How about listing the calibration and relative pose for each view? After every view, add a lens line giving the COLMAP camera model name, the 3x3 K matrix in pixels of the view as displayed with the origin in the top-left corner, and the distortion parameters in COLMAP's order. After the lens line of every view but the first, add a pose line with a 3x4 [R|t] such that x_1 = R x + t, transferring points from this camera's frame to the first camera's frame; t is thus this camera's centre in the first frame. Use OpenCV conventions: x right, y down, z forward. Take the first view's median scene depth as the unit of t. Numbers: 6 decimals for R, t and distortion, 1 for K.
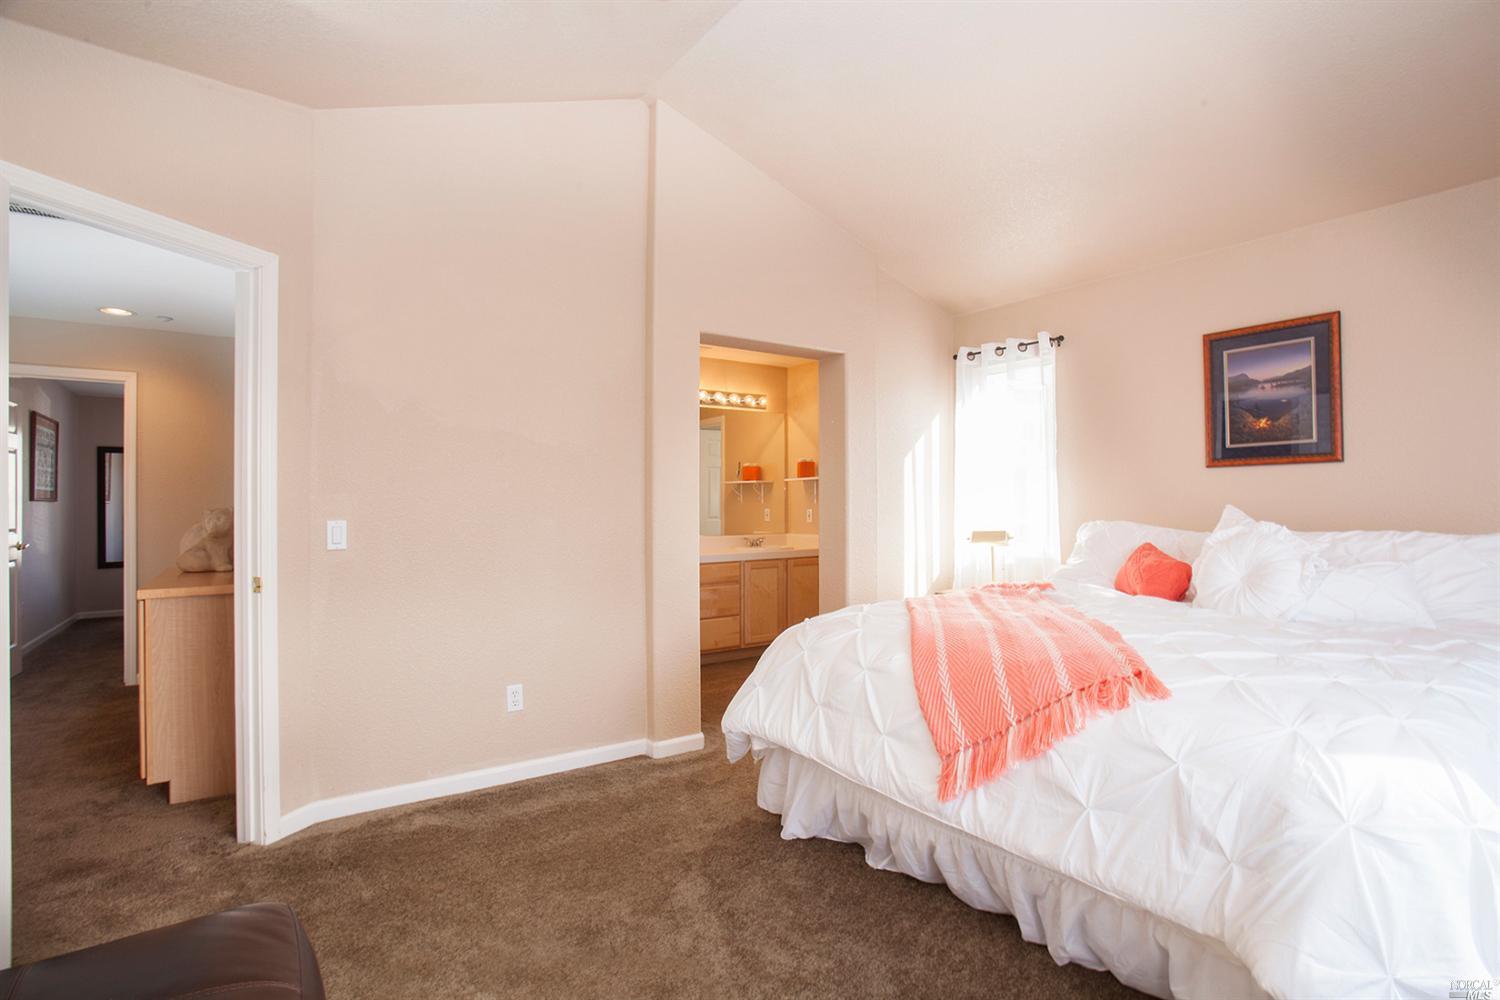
lens RADIAL K [[725.2, 0, 750.7], [0, 725.2, 499.6], [0, 0, 1]] dist [-0.006960, -0.000373]
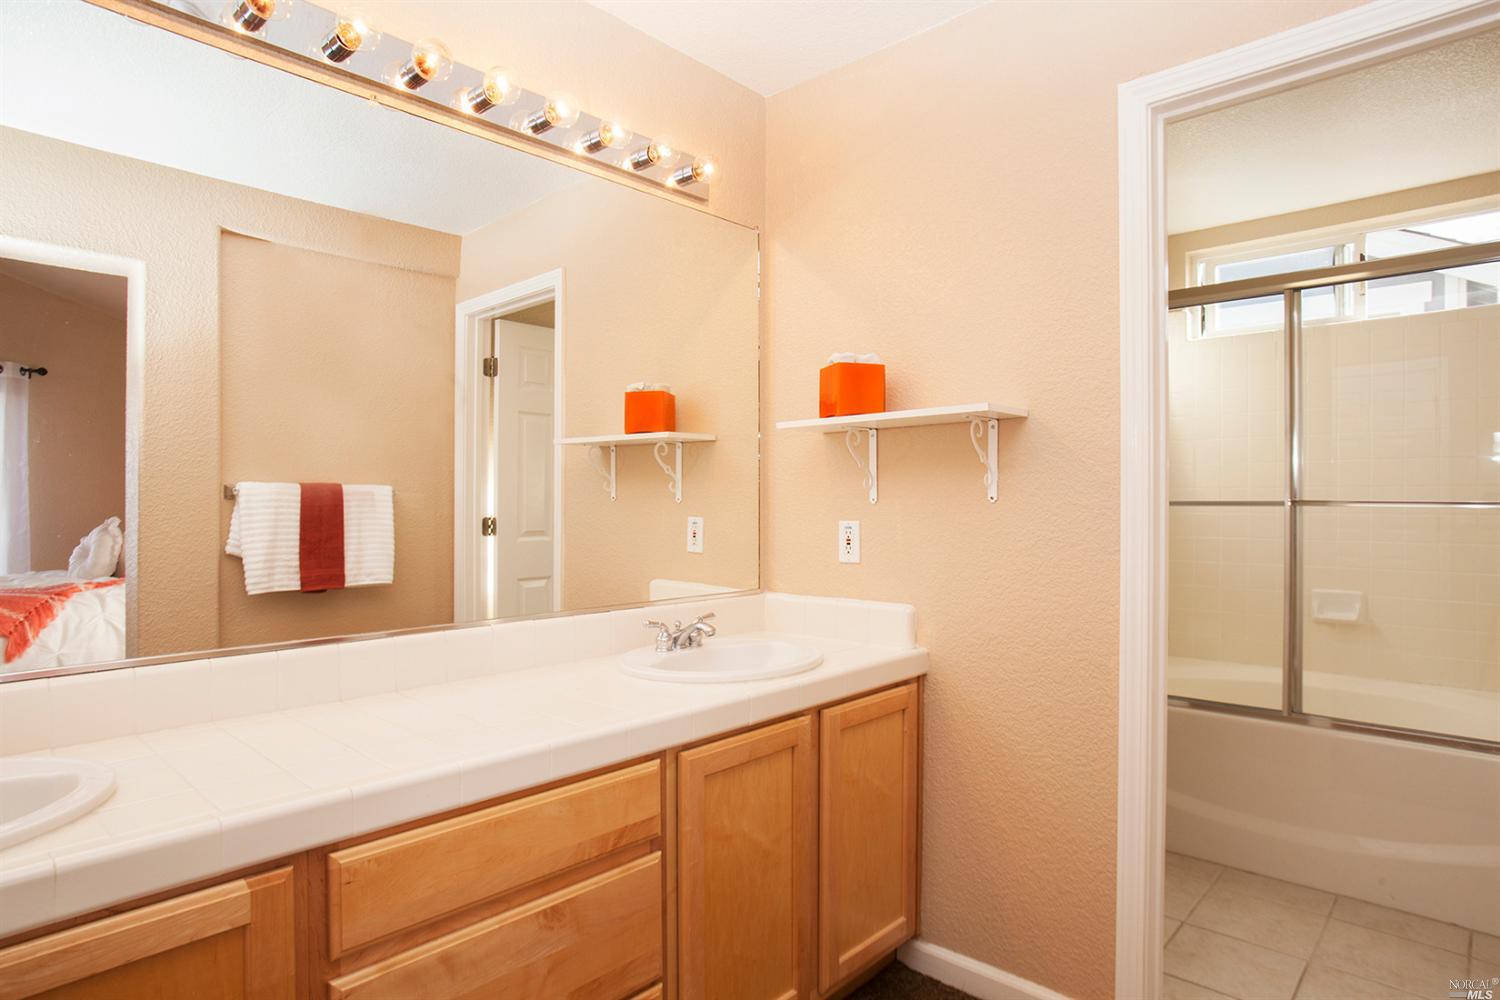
lens RADIAL K [[840.6, 0, 747.4], [0, 840.6, 497.3], [0, 0, 1]] dist [0.001648, 0.000083]
pose [[0.976222, 0.000966, 0.216771, -0.040921], [-0.003505, 0.999930, 0.011331, -0.001167], [-0.216745, -0.011821, 0.976157, 0.625920]]
